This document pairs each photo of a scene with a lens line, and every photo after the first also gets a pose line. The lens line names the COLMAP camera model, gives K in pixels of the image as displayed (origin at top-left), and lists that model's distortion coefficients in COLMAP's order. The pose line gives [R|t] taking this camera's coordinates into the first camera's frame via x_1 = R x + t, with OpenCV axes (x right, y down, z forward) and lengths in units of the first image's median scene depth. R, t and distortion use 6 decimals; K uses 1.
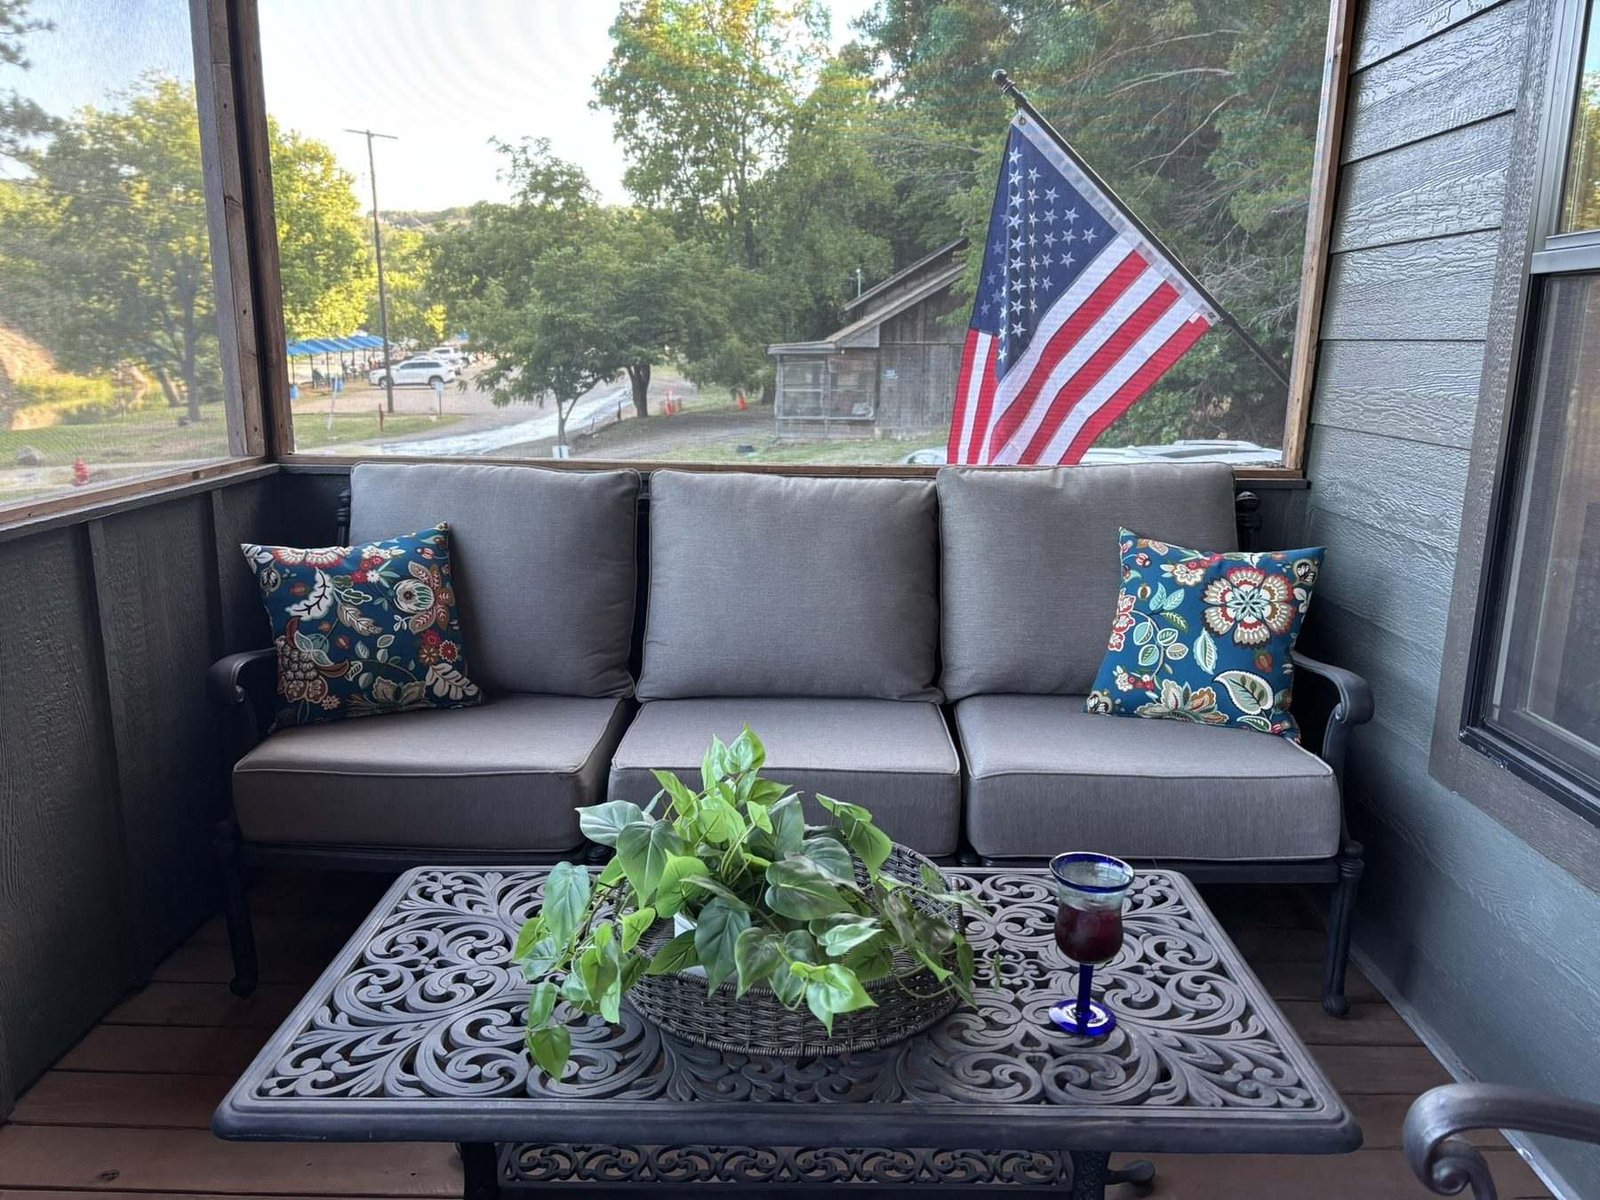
lens RADIAL K [[1207.3, 0, 771.6], [0, 1207.3, 631.8], [0, 0, 1]] dist [0.034831, -0.124602]
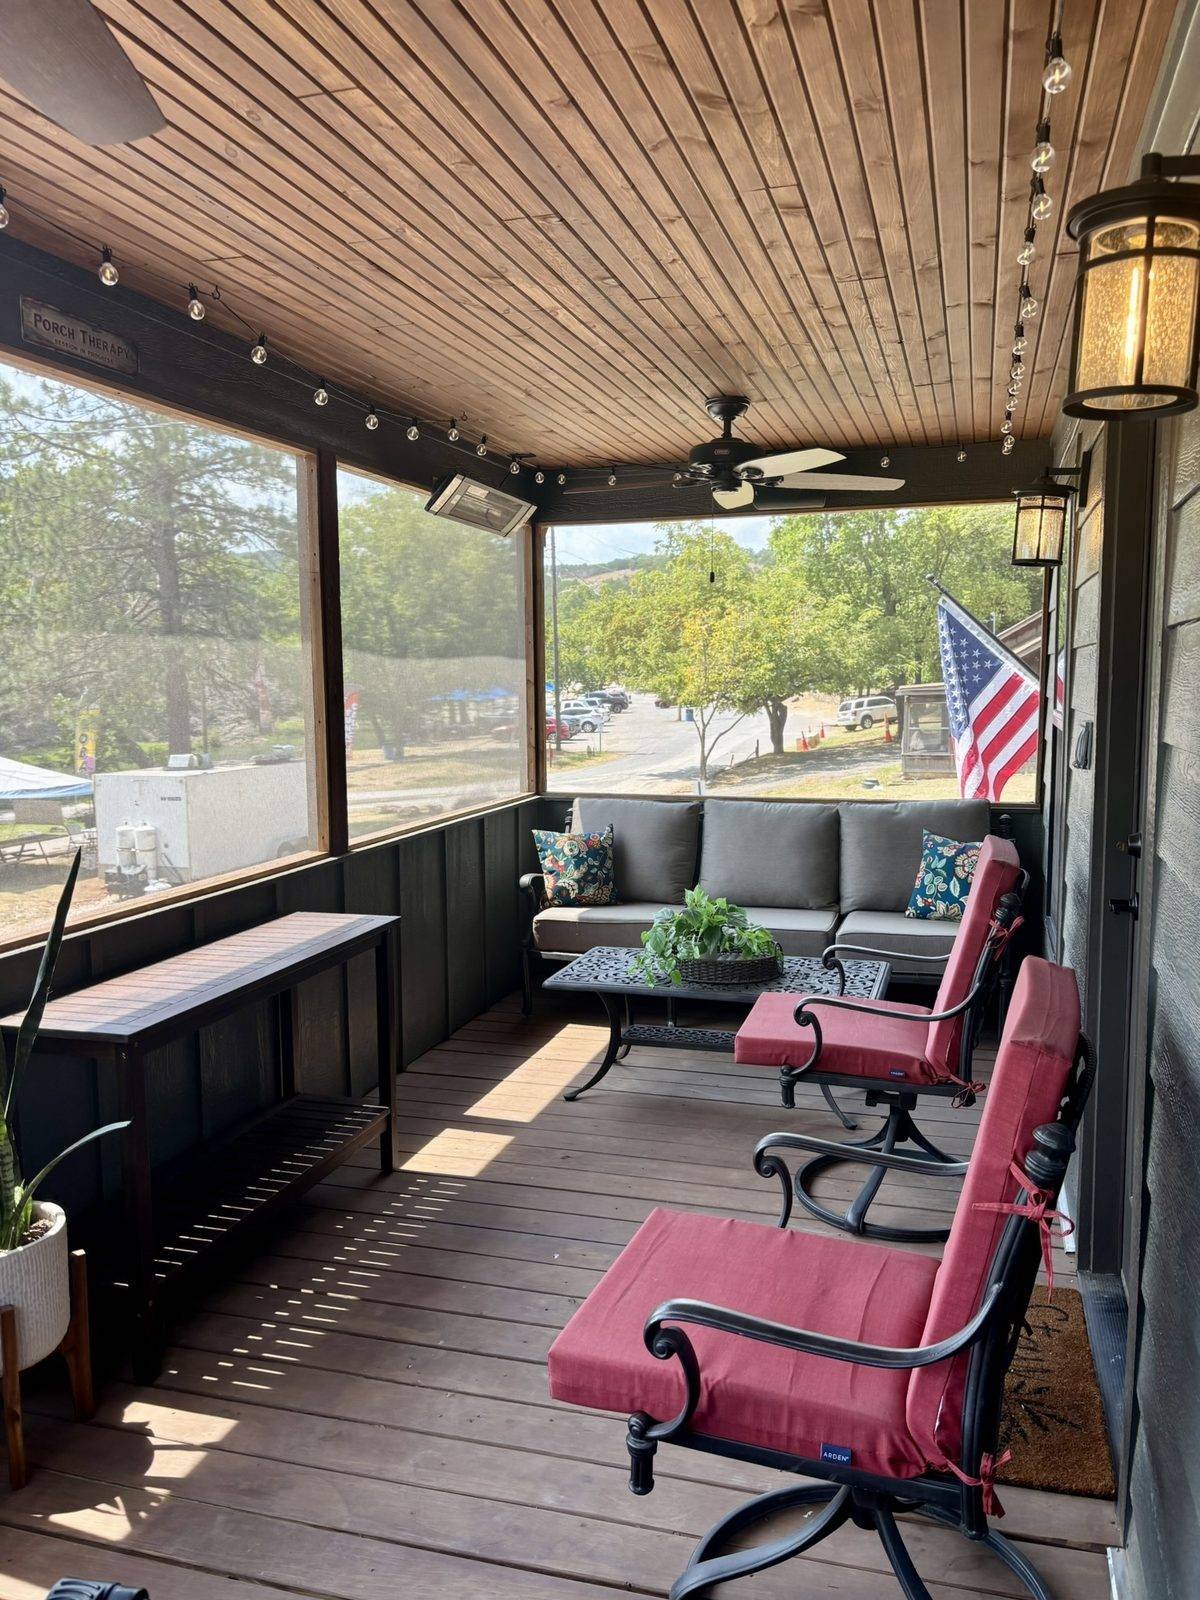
lens RADIAL K [[1207.3, 0, 600.0], [0, 1207.3, 800.0], [0, 0, 1]] dist [0.034831, -0.124602]
pose [[0.966156, 0.012863, -0.257637, 0.281180], [-0.047202, 0.990709, -0.127548, 0.153871], [0.253602, 0.135392, 0.957786, -1.136146]]
